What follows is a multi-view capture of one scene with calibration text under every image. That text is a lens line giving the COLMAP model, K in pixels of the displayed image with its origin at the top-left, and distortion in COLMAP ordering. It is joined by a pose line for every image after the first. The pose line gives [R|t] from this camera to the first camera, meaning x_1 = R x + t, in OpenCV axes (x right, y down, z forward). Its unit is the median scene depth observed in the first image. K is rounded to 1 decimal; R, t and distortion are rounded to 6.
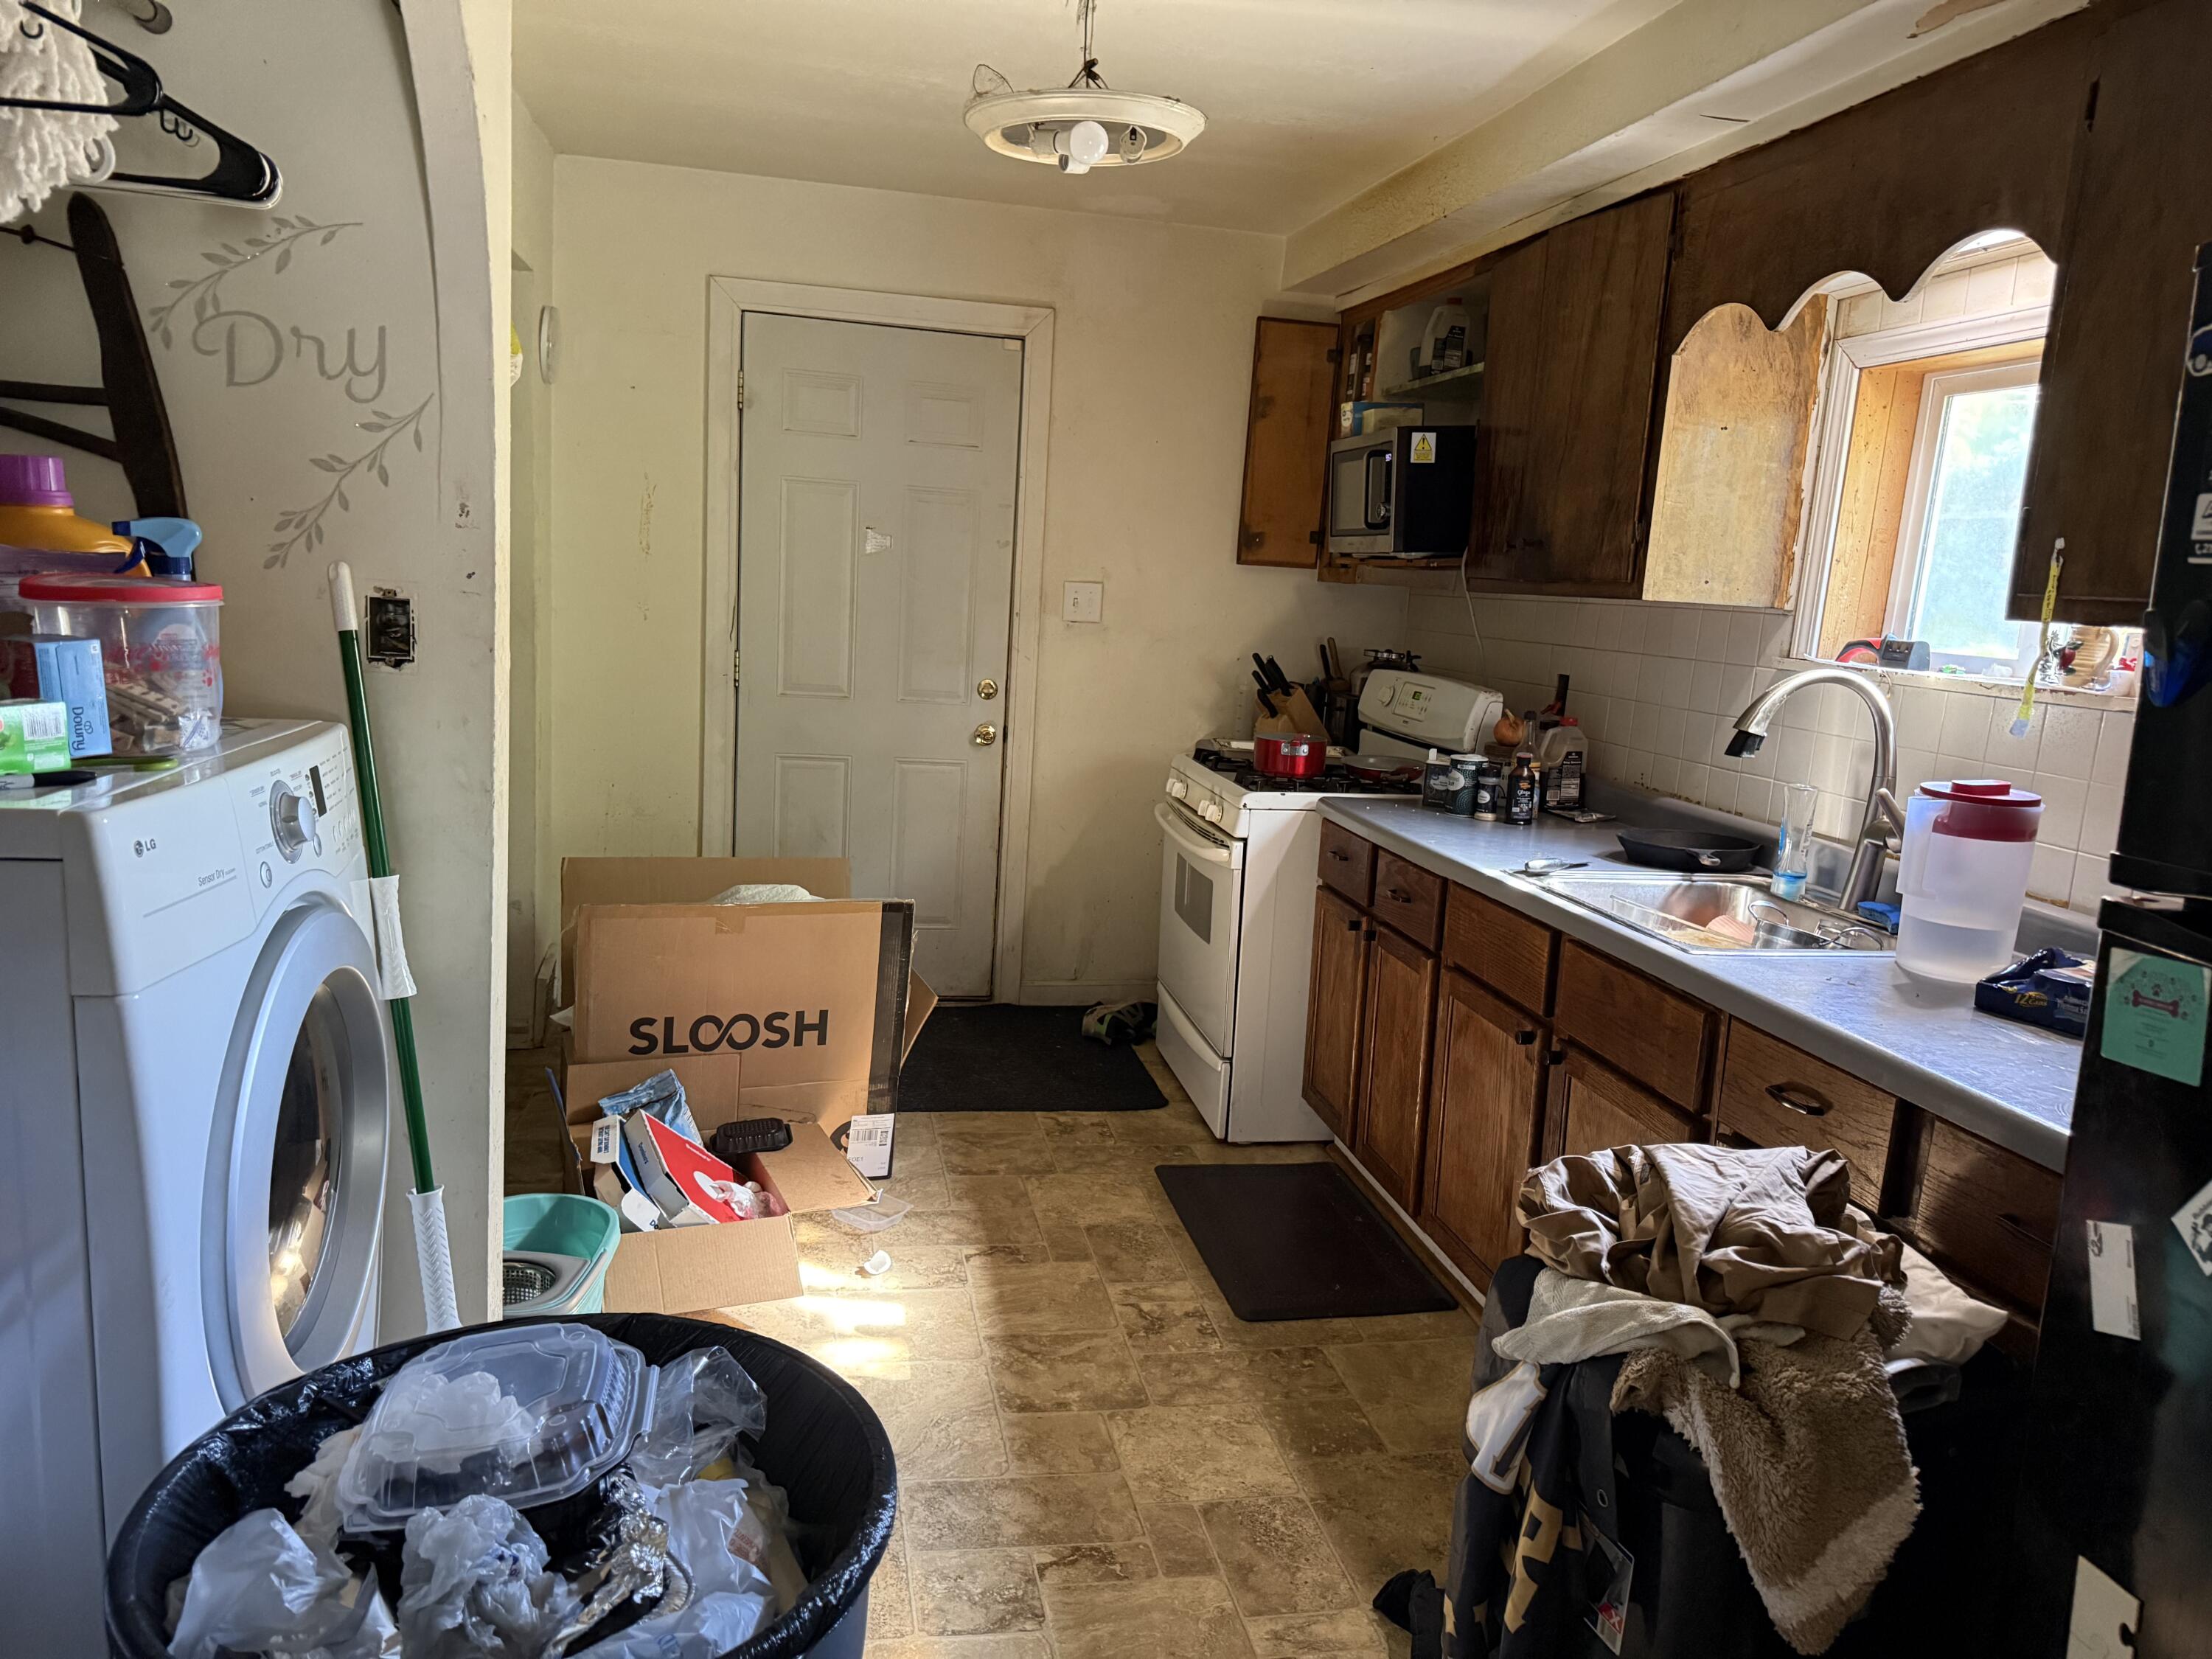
lens RADIAL K [[1531.9, 0, 1101.5], [0, 1531.9, 837.8], [0, 0, 1]] dist [0.012804, 0.000456]
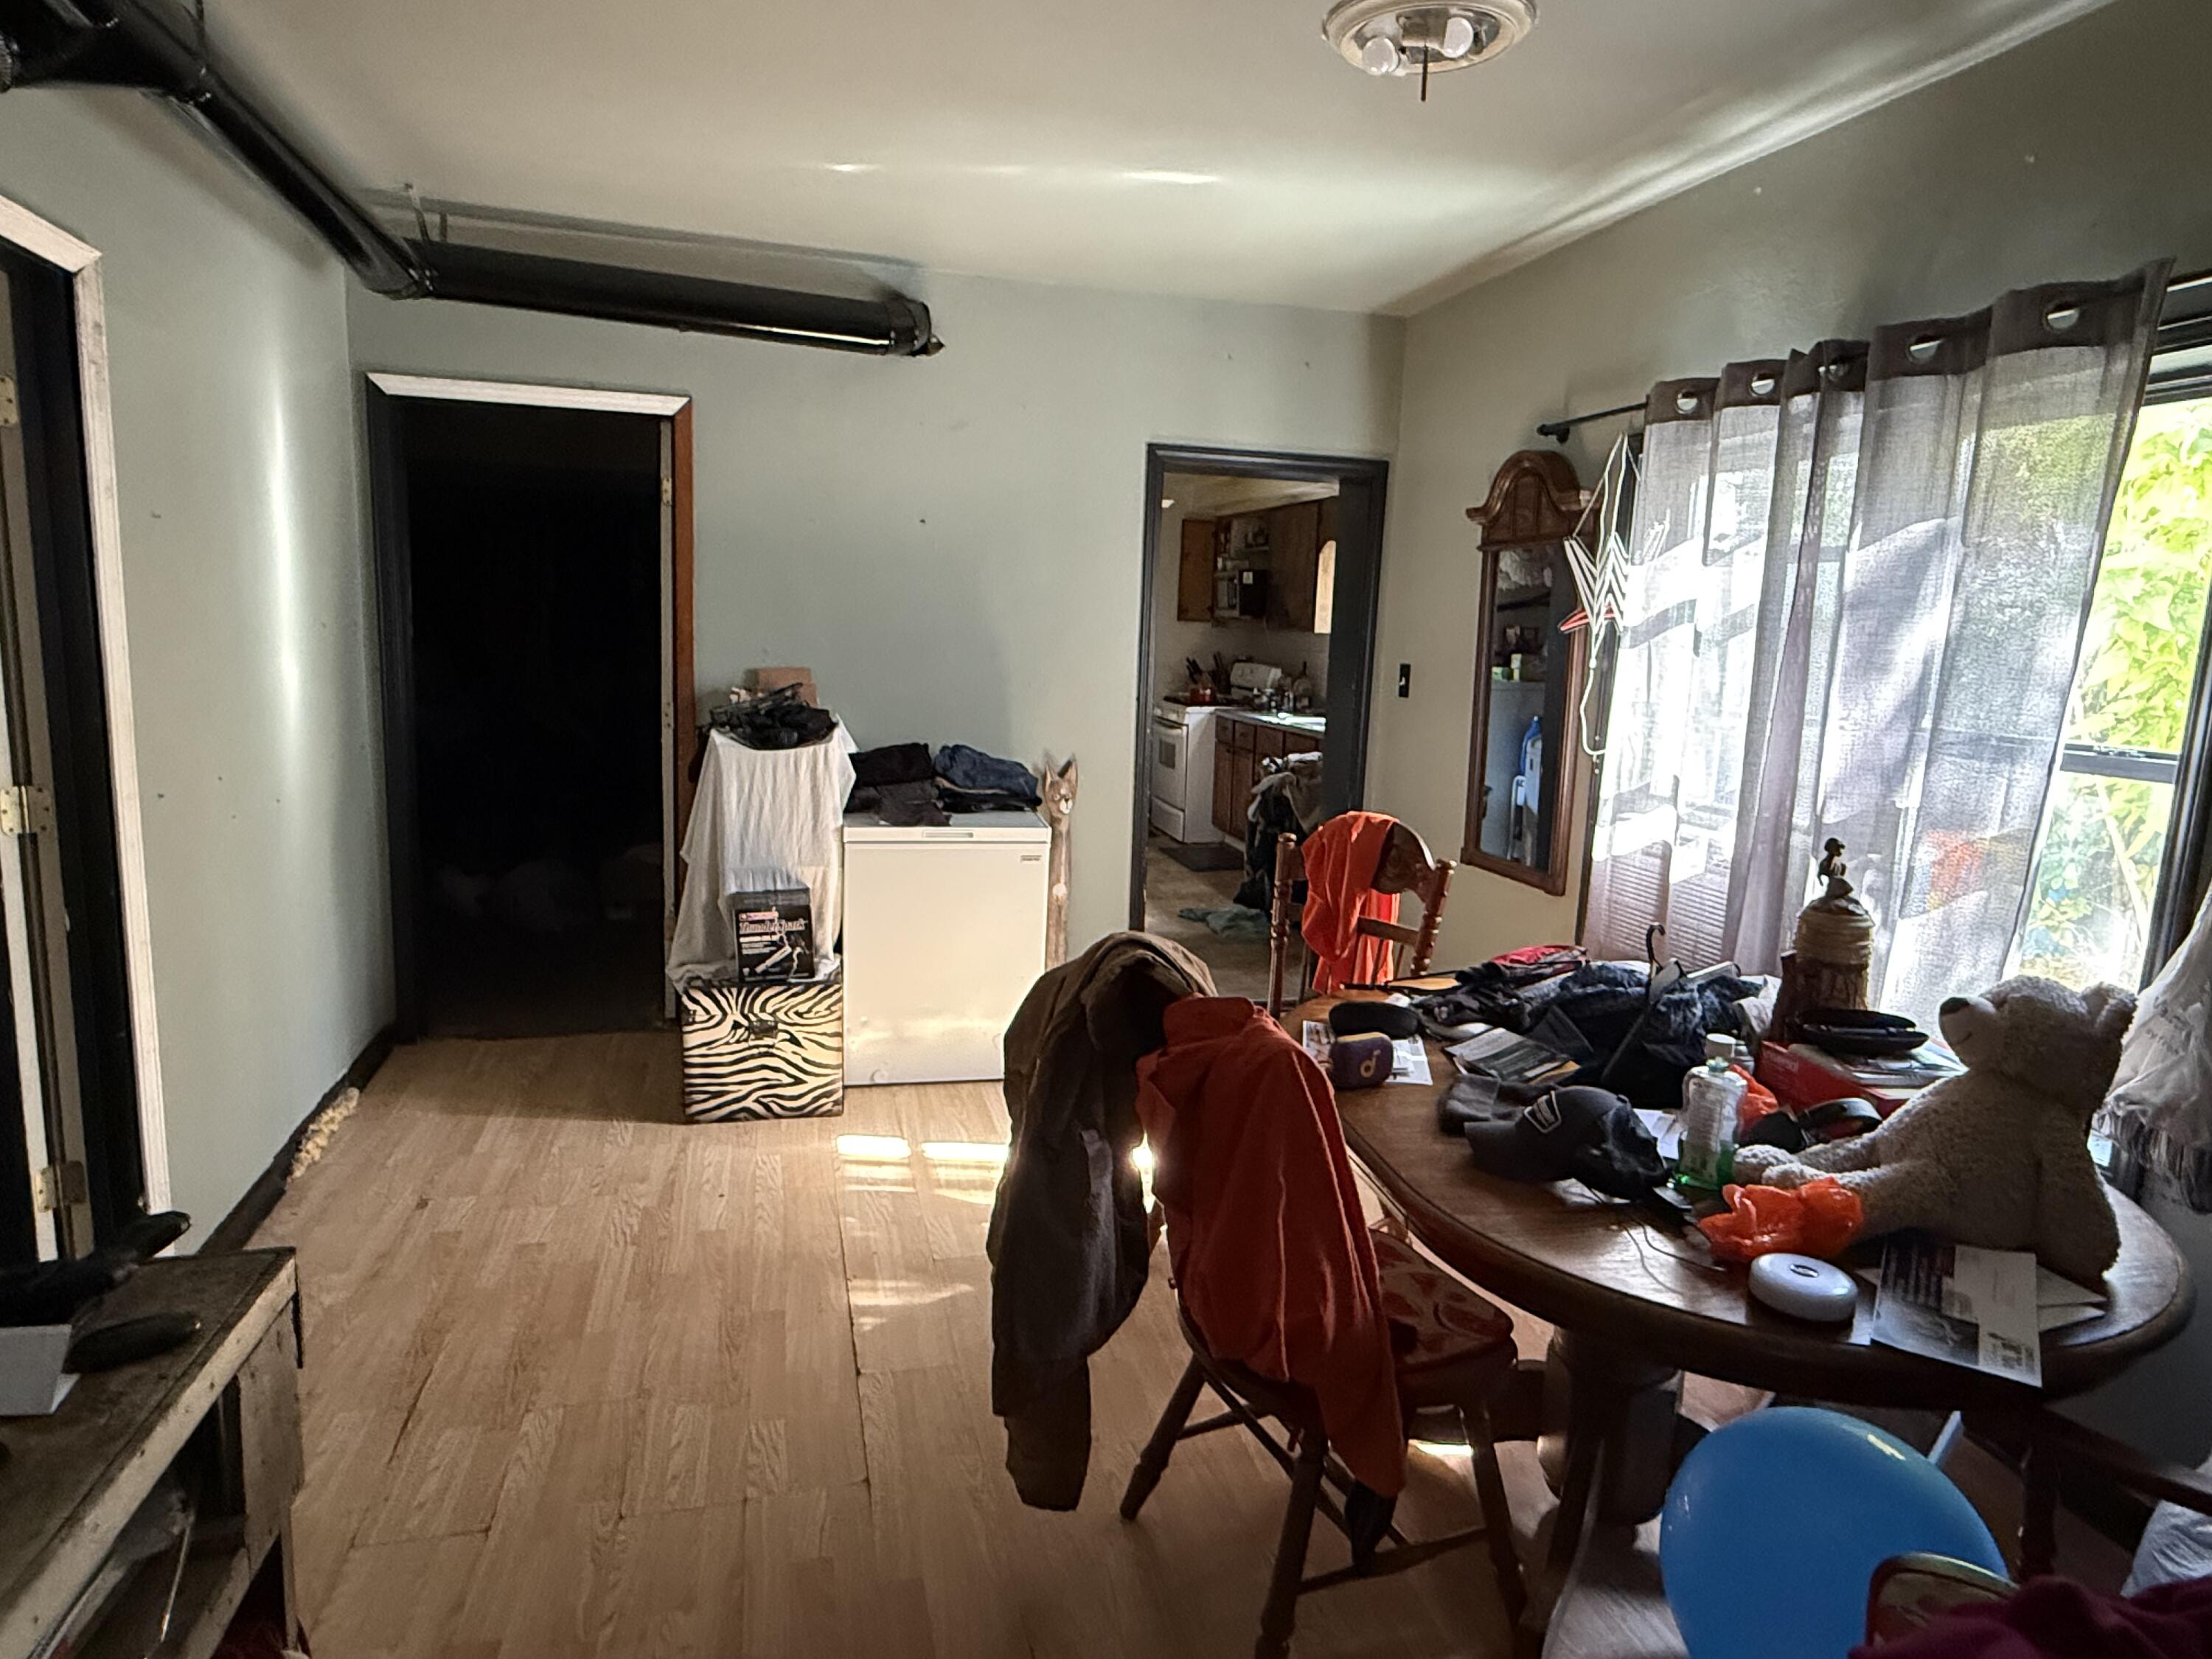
lens RADIAL K [[1283.2, 0, 1111.7], [0, 1283.2, 823.2], [0, 0, 1]] dist [0.004353, 0.003567]
pose [[0.997996, -0.036159, 0.051925, -0.152755], [0.036818, 0.999252, -0.011789, 0.183584], [-0.051460, 0.013677, 0.998581, -1.166085]]
